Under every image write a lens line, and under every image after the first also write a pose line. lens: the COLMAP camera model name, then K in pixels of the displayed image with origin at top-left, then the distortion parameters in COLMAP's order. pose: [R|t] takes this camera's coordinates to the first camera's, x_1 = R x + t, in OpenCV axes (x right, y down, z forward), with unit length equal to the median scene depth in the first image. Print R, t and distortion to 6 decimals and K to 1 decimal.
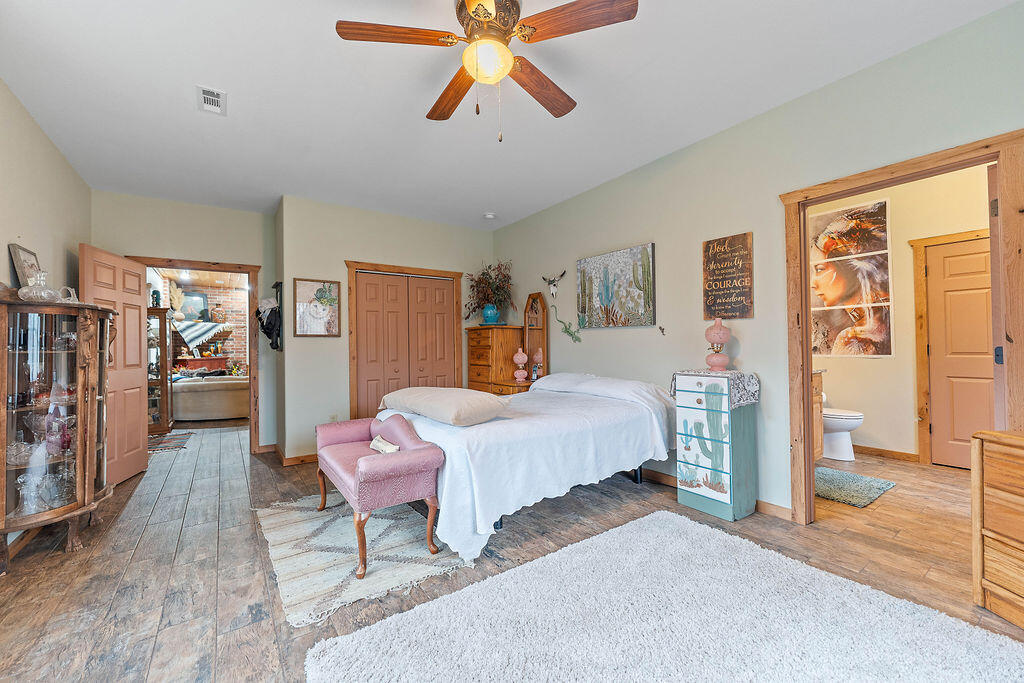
lens RADIAL K [[411.6, 0, 513.0], [0, 411.6, 340.2], [0, 0, 1]] dist [0.002574, -0.000264]
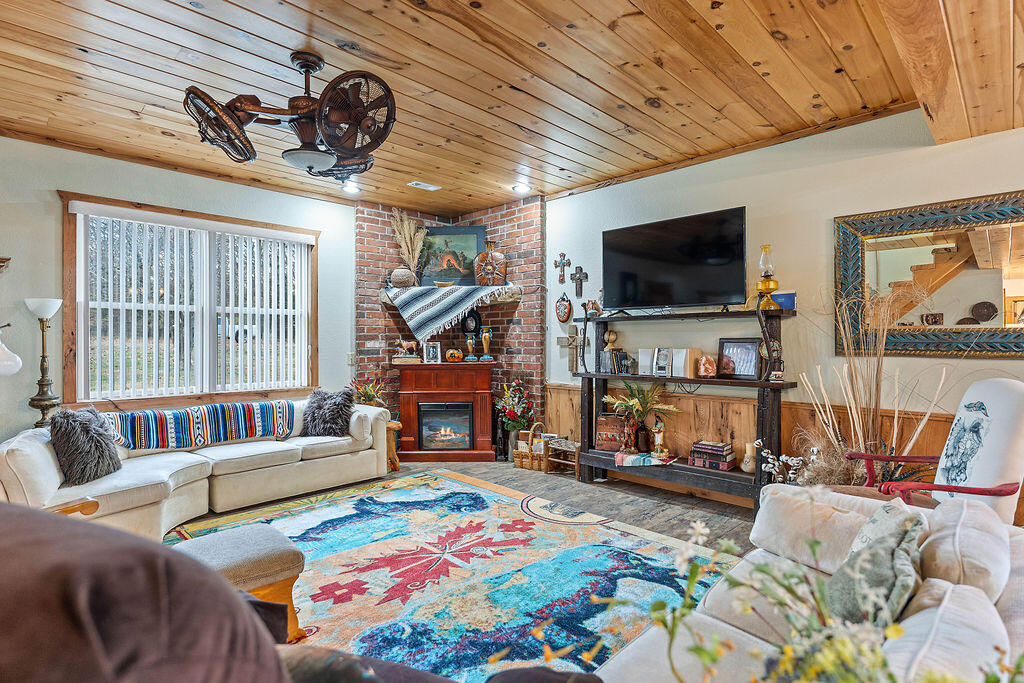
lens RADIAL K [[517.0, 0, 508.3], [0, 517.0, 339.0], [0, 0, 1]] dist [-0.002249, -0.000290]
pose [[0.170832, 0.012558, -0.985220, -0.172683], [0.012560, 0.999810, 0.014922, 0.008617], [0.985220, -0.014923, 0.170641, 0.987184]]
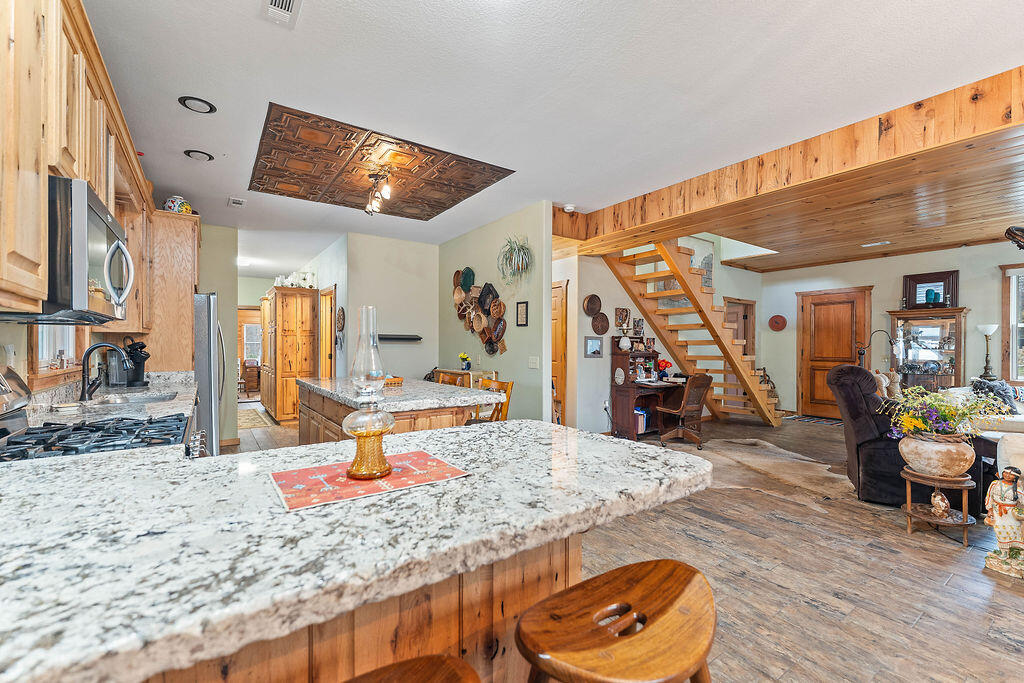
lens RADIAL K [[428.9, 0, 512.3], [0, 428.9, 345.9], [0, 0, 1]] dist [-0.000023, -0.000213]
pose [[-0.999923, 0.012008, 0.003194, 0.076305], [0.011973, 0.999872, -0.010602, 0.008836], [-0.003321, -0.010563, -0.999939, 1.335770]]
